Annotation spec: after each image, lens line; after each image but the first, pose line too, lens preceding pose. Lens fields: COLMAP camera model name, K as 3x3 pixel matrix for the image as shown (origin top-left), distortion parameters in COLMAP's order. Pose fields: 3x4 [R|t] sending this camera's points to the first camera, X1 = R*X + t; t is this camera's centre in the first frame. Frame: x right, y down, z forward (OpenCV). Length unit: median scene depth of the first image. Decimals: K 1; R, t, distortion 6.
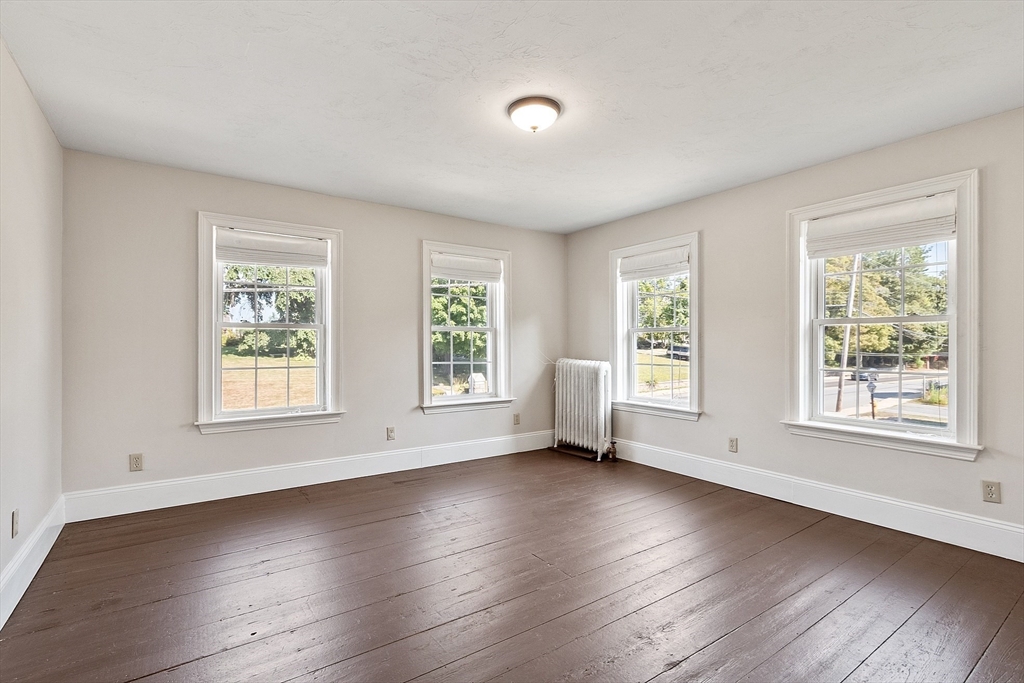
lens RADIAL K [[470.0, 0, 509.8], [0, 470.0, 344.1], [0, 0, 1]] dist [-0.000403, -0.000259]
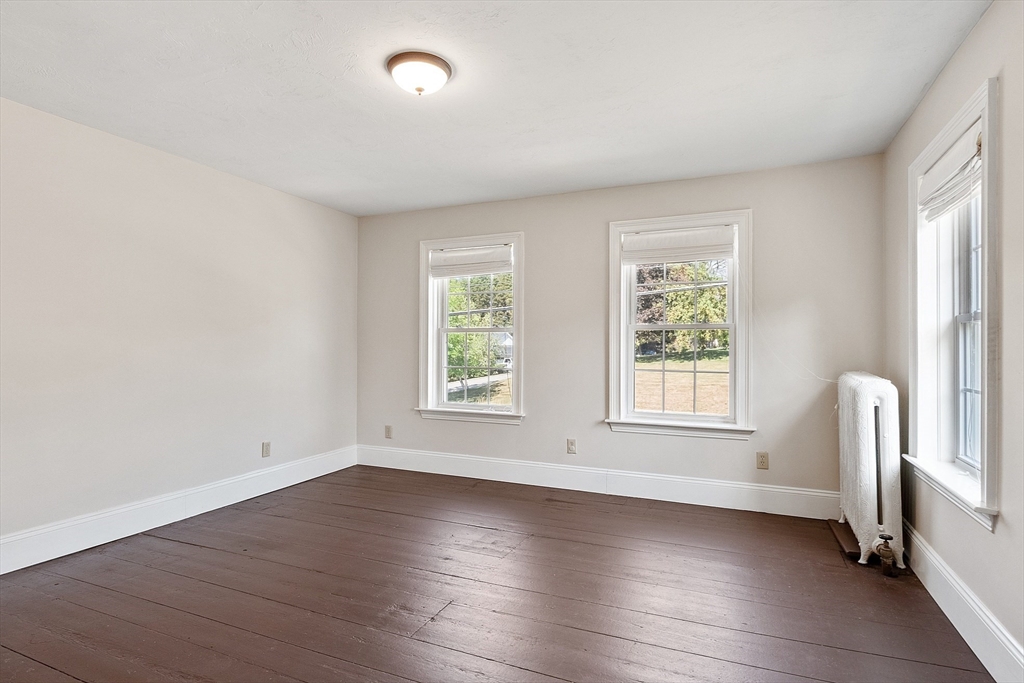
lens RADIAL K [[533.4, 0, 512.0], [0, 533.4, 341.5], [0, 0, 1]] dist [-0.000884, -0.000368]
pose [[0.523058, -0.005832, -0.852277, 0.549053], [-0.001533, 0.999969, -0.007783, -0.001601], [0.852296, 0.005377, 0.523032, 0.365456]]
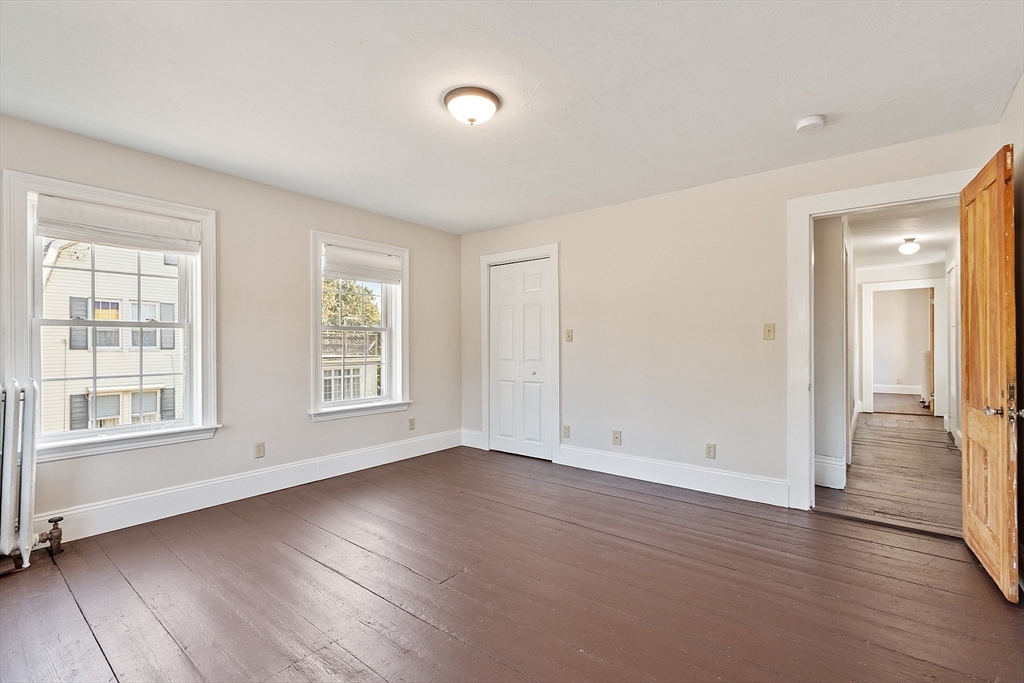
lens RADIAL K [[494.3, 0, 508.7], [0, 494.3, 340.3], [0, 0, 1]] dist [-0.000460, -0.000506]
pose [[-0.309733, 0.005735, 0.950806, -0.555929], [-0.000409, 0.999981, -0.006164, -0.003891], [-0.950824, -0.002298, -0.309724, 0.716787]]
